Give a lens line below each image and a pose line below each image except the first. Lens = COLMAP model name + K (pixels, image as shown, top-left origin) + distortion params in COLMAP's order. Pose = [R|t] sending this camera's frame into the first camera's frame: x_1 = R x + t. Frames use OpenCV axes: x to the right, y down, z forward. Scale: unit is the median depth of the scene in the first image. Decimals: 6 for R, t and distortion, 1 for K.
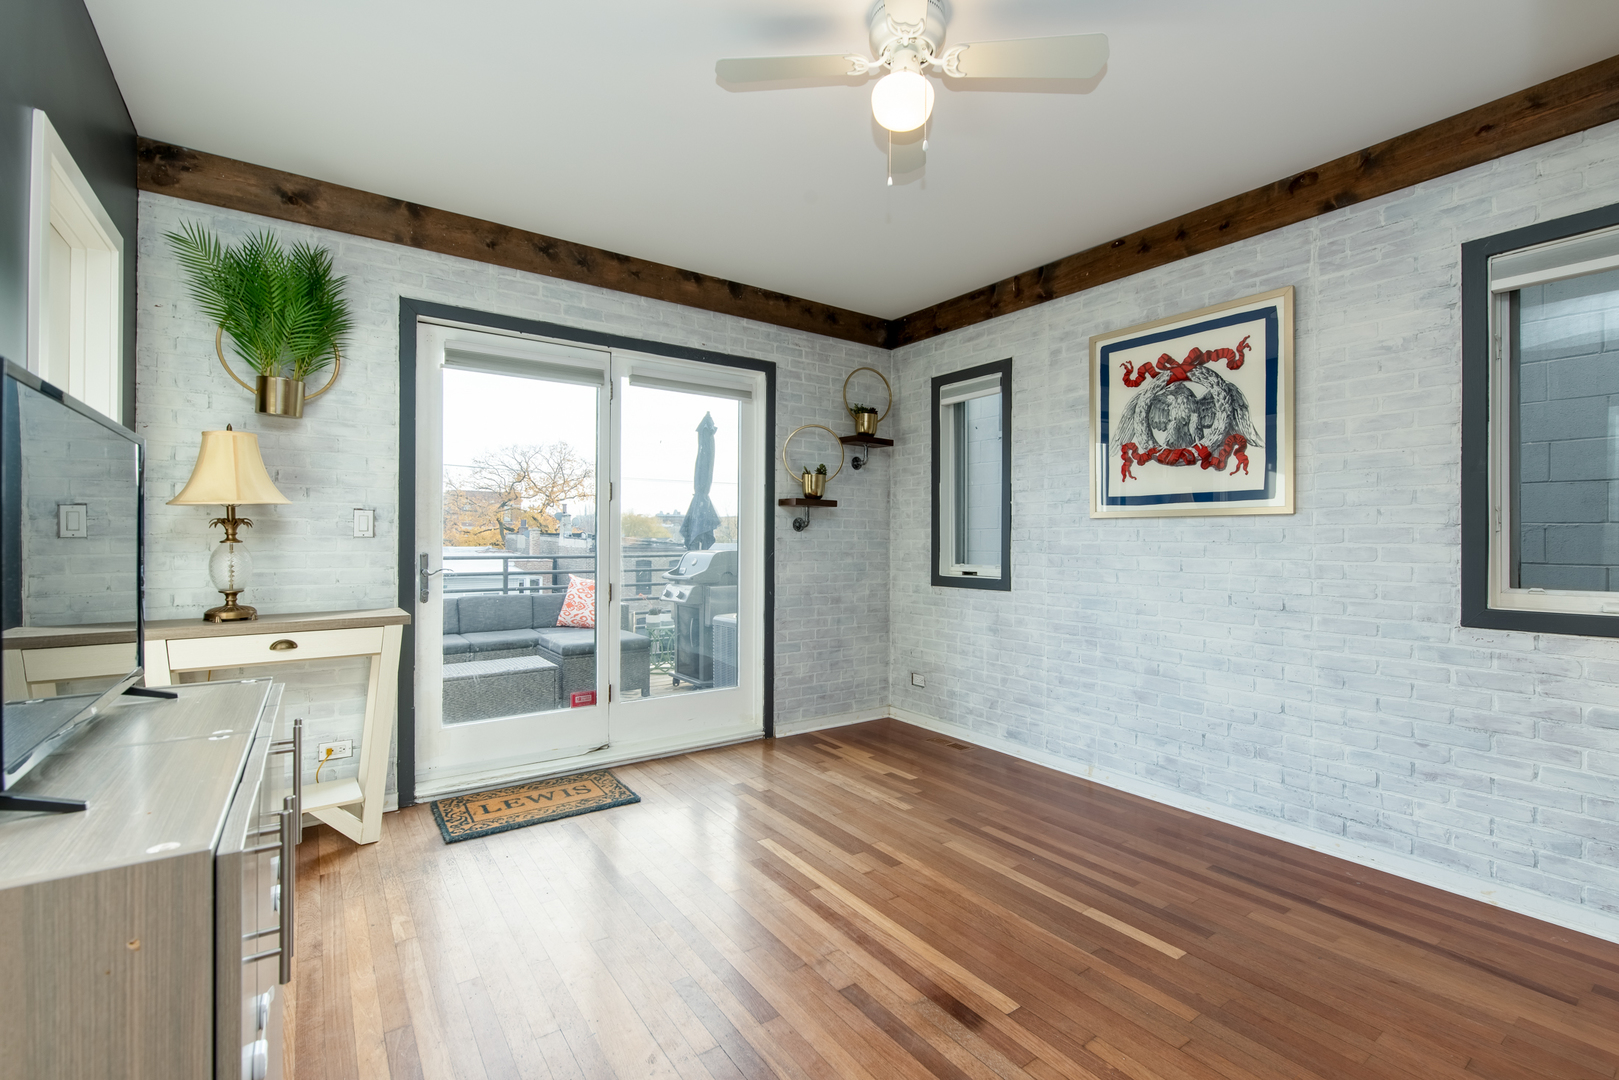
lens RADIAL K [[698.7, 0, 812.9], [0, 698.7, 533.8], [0, 0, 1]] dist [-0.000187, -0.000044]
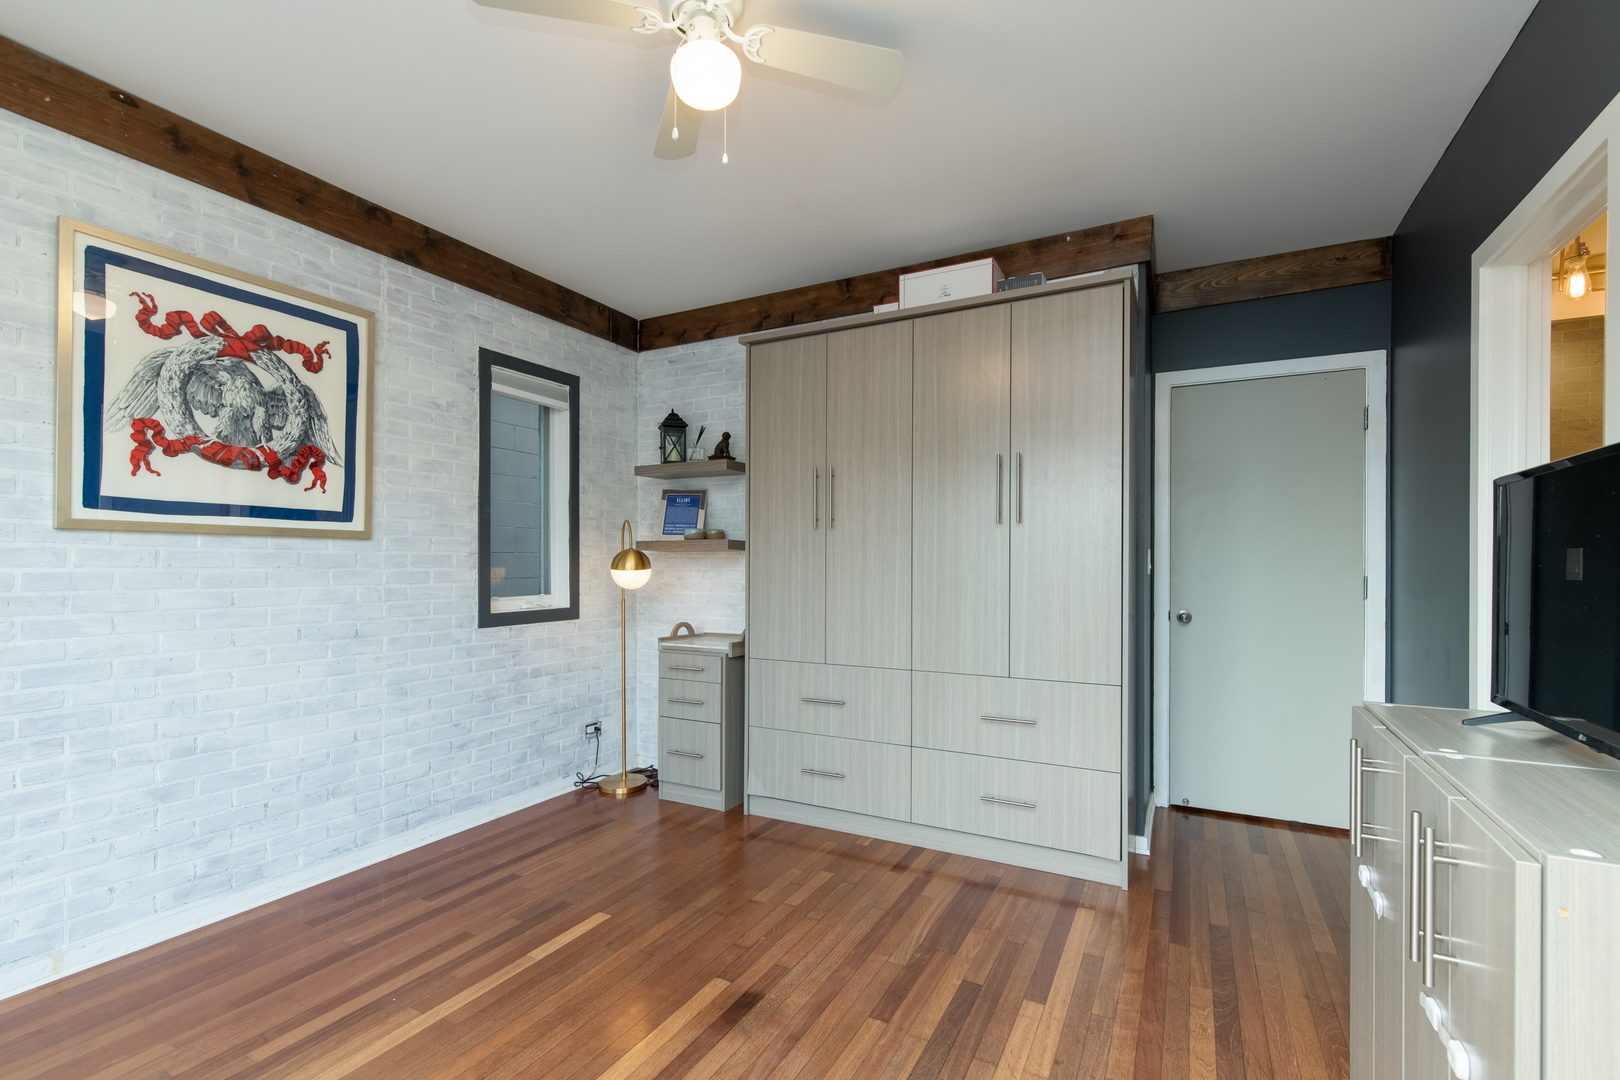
lens RADIAL K [[712.4, 0, 813.0], [0, 712.4, 564.9], [0, 0, 1]] dist [-0.001522, -0.000446]
pose [[-0.444537, -0.004645, 0.895749, -0.487531], [-0.010907, 0.999940, -0.000227, 0.001973], [-0.895694, -0.009871, -0.444561, 0.833197]]
